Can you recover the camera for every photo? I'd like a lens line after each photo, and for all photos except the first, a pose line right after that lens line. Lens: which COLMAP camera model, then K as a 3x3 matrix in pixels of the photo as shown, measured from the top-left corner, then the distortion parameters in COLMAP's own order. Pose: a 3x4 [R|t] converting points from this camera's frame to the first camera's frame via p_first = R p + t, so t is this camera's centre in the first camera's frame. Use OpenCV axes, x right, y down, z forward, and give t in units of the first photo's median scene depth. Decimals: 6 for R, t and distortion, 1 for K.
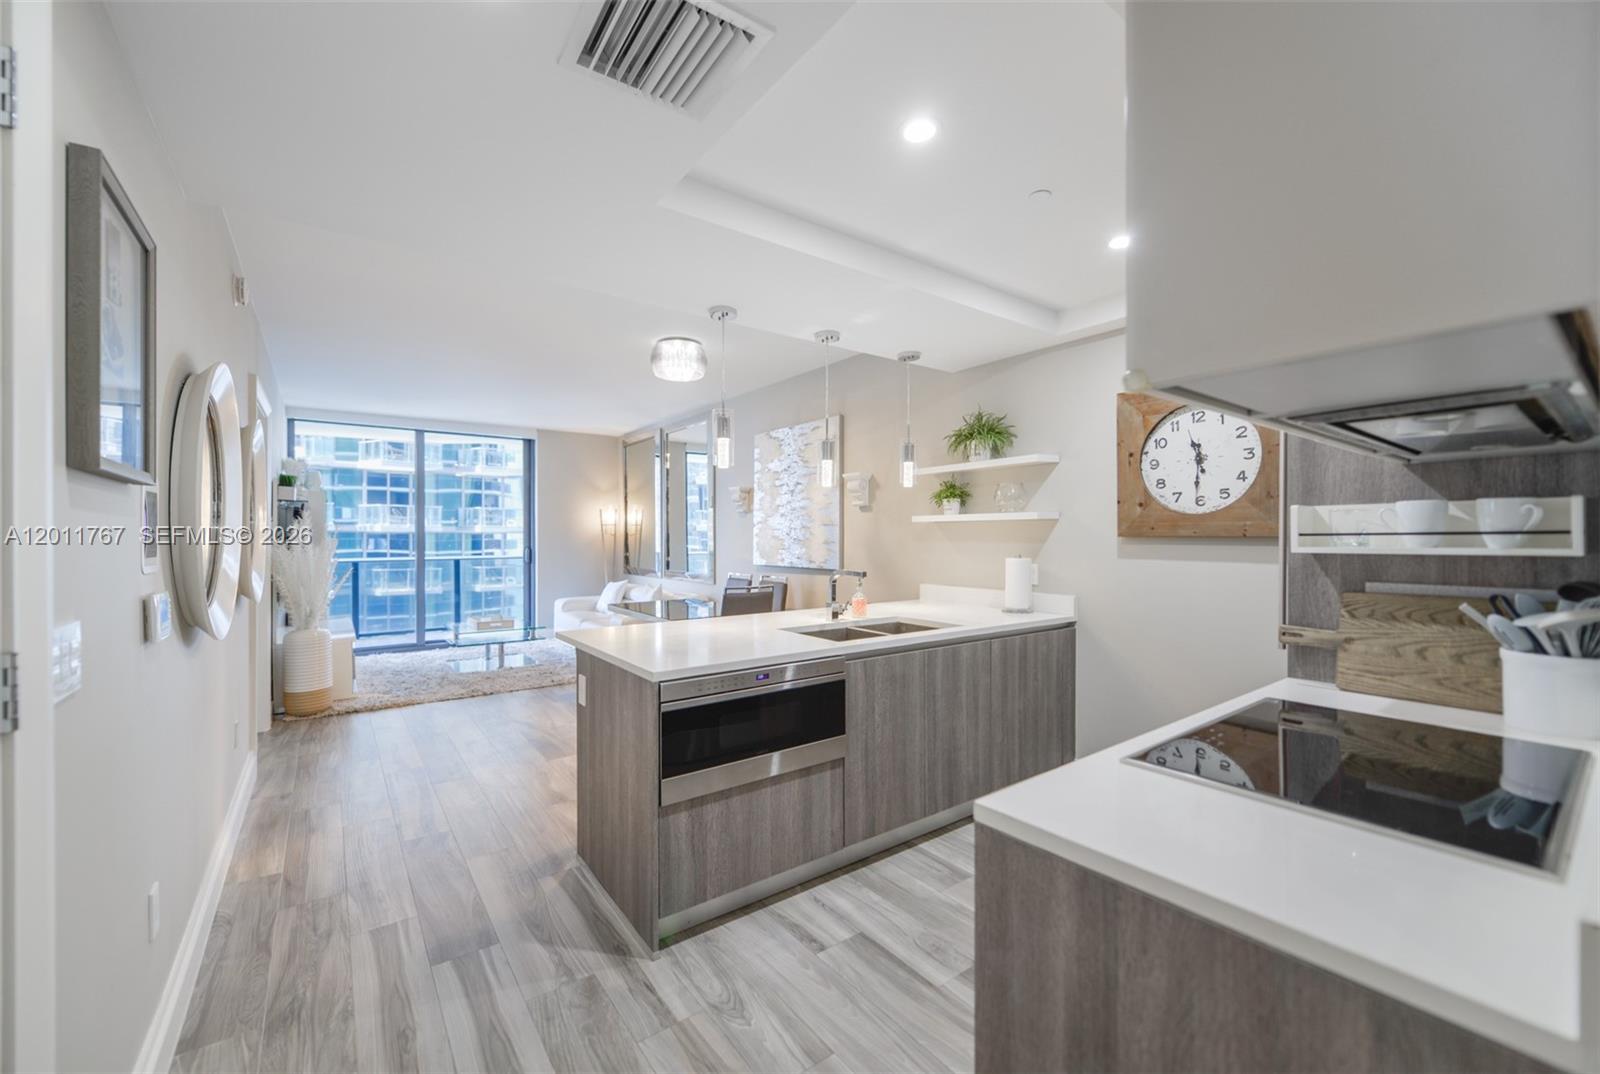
lens RADIAL K [[638.8, 0, 794.9], [0, 638.8, 538.1], [0, 0, 1]] dist [0.003003, -0.000037]
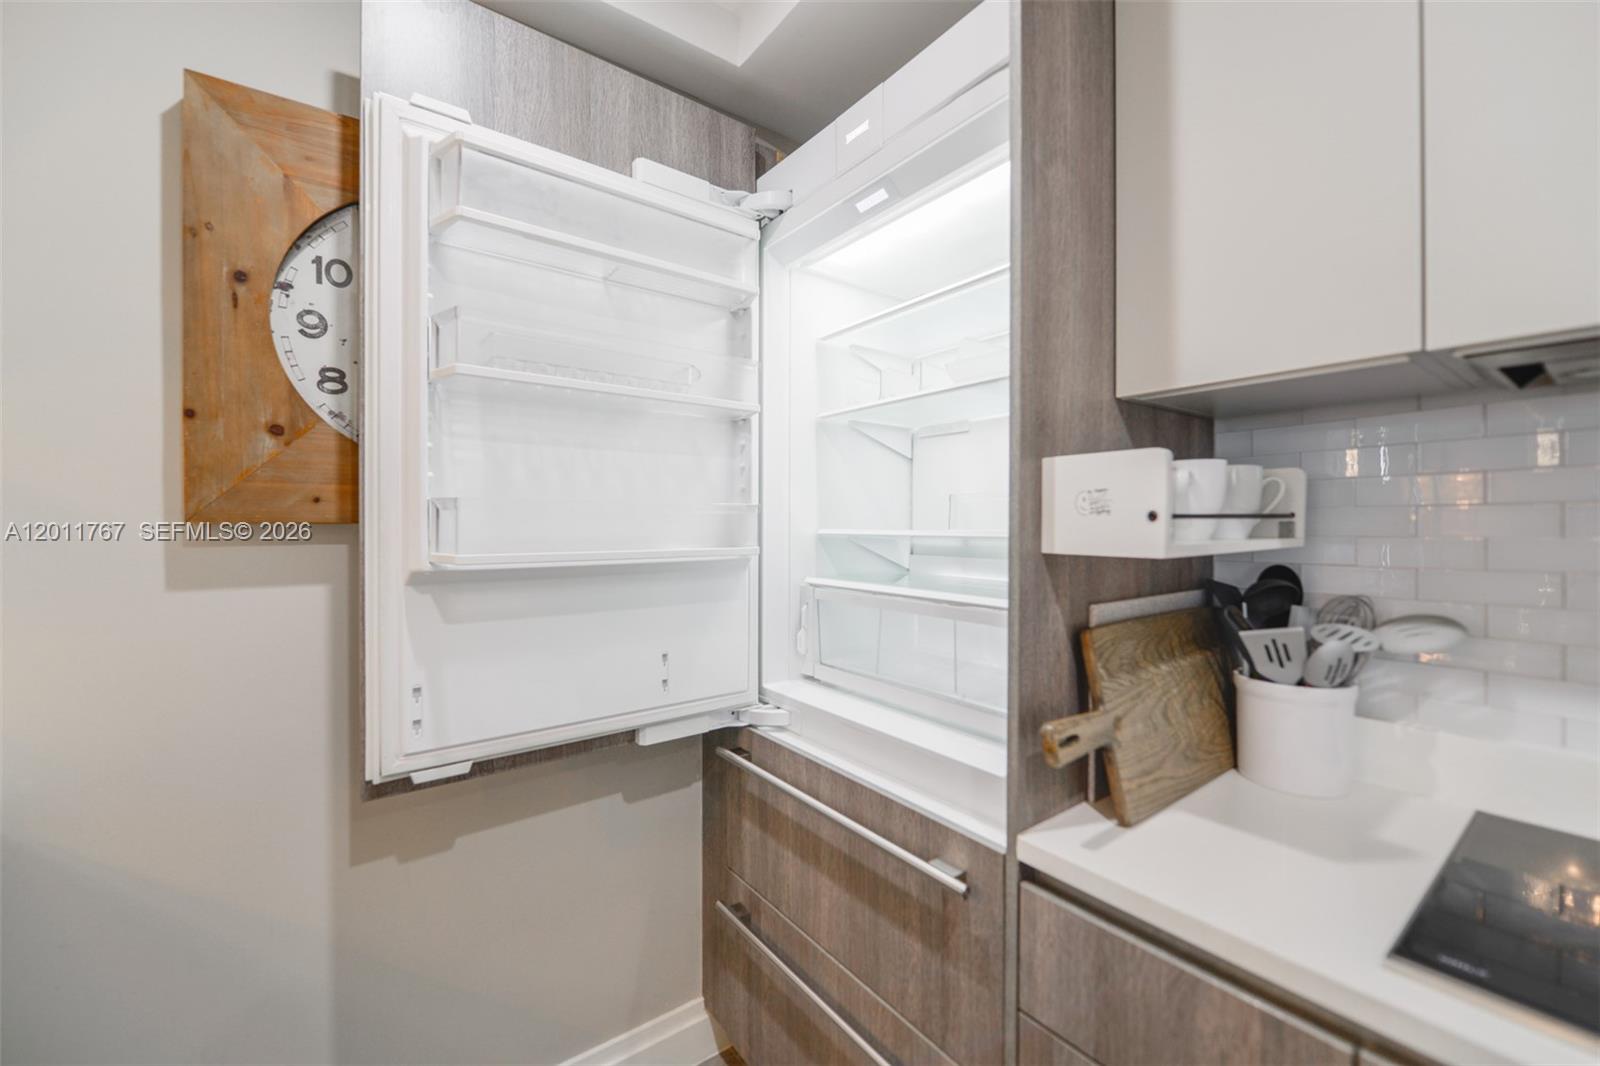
lens RADIAL K [[634.3, 0, 795.3], [0, 634.3, 525.8], [0, 0, 1]] dist [0.002476, -0.003231]
pose [[0.011926, 0.000211, 0.999929, 0.142731], [0.003439, 0.999994, -0.000252, 0.000308], [-0.999923, 0.003442, 0.011925, 0.504674]]
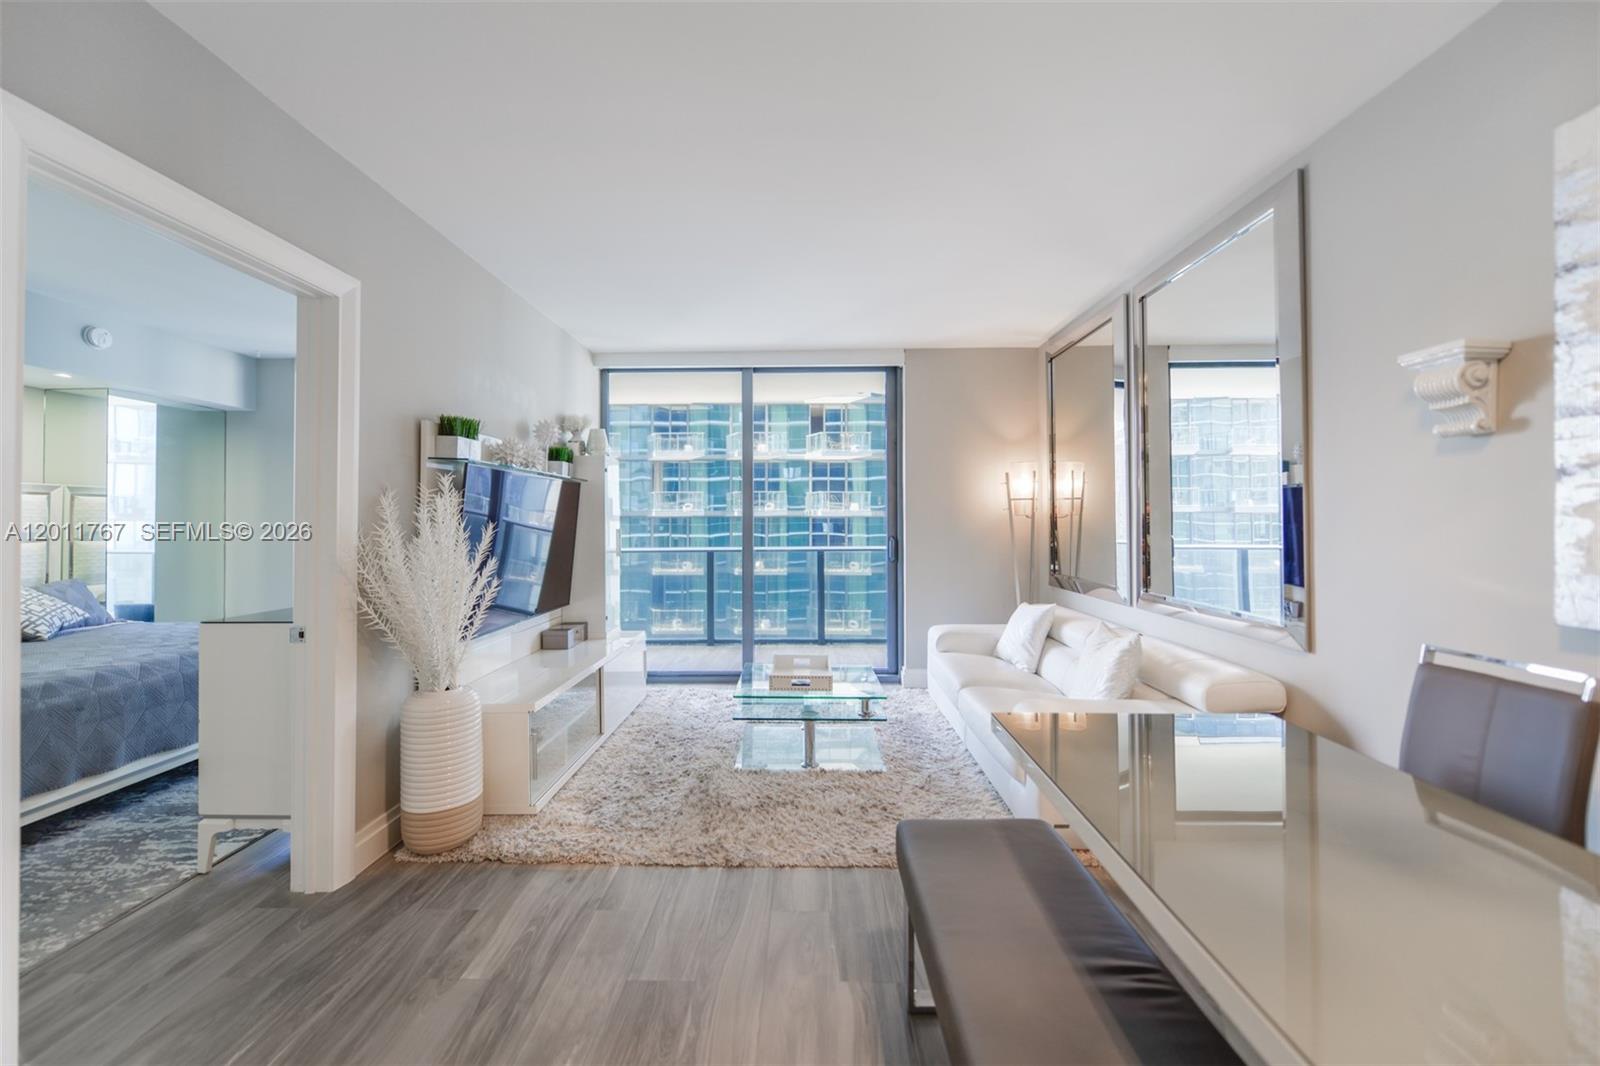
lens RADIAL K [[633.6, 0, 794.3], [0, 633.6, 513.1], [0, 0, 1]] dist [-0.003093, -0.000862]
pose [[0.794682, -0.009217, -0.606956, -0.209715], [0.000430, 0.999893, -0.014622, -0.000449], [0.607026, 0.011359, 0.794601, 0.818618]]
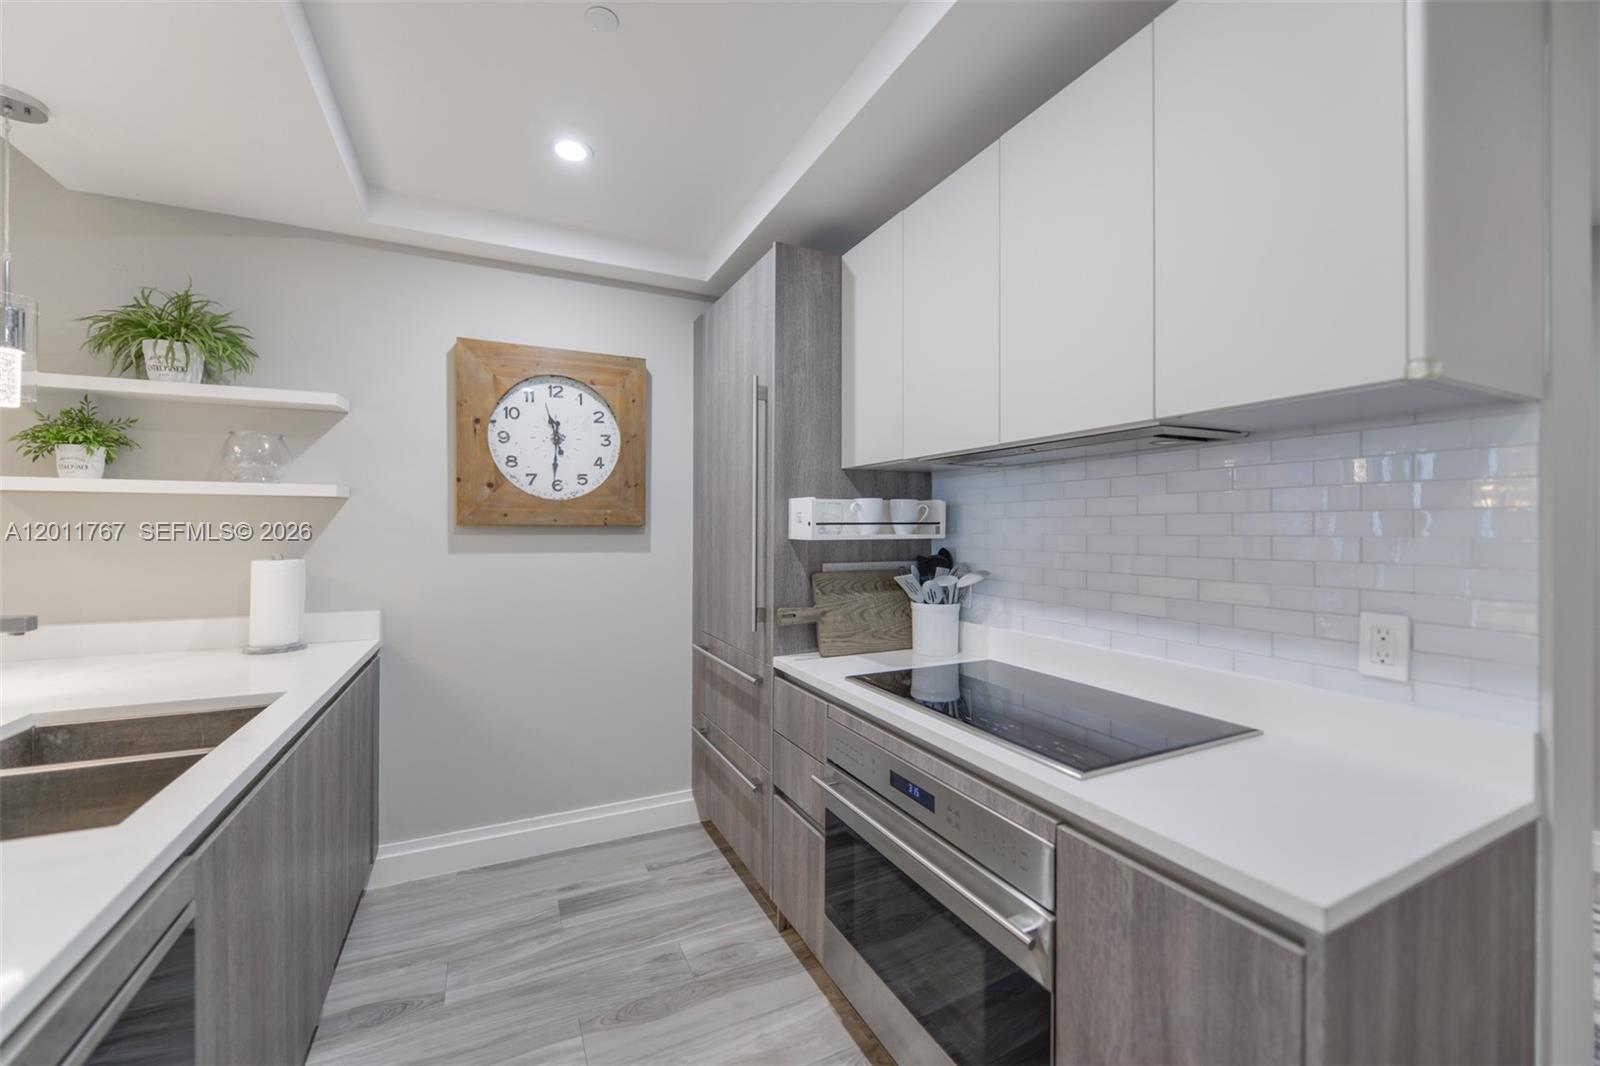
lens RADIAL K [[634.3, 0, 795.3], [0, 634.3, 525.8], [0, 0, 1]] dist [0.002476, -0.003231]
pose [[0.187254, 0.004113, 0.982303, -0.117047], [-0.000437, 0.999991, -0.004104, 0.001178], [-0.982311, 0.000339, 0.187254, 0.336001]]
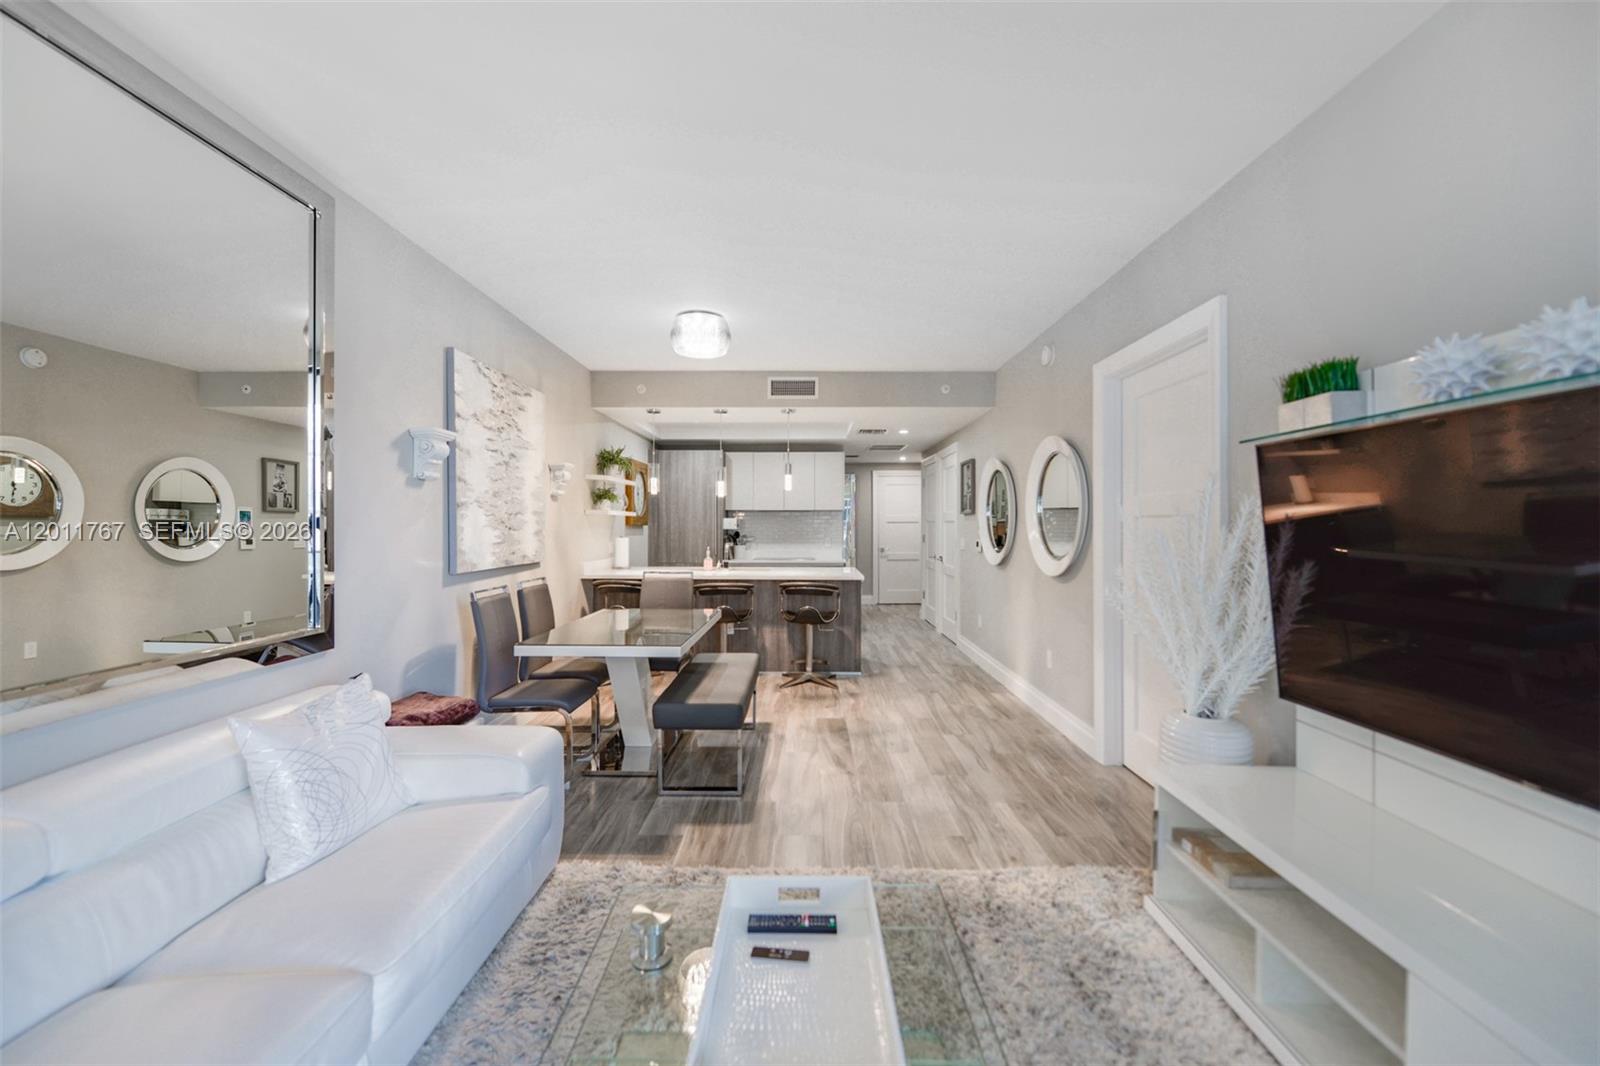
lens RADIAL K [[633.1, 0, 795.4], [0, 633.1, 525.6], [0, 0, 1]] dist [0.001834, -0.000603]
pose [[-0.796890, 0.000998, 0.604123, -0.877440], [0.002417, 0.999996, 0.001536, -0.002680], [-0.604119, 0.002684, -0.796890, 1.709568]]
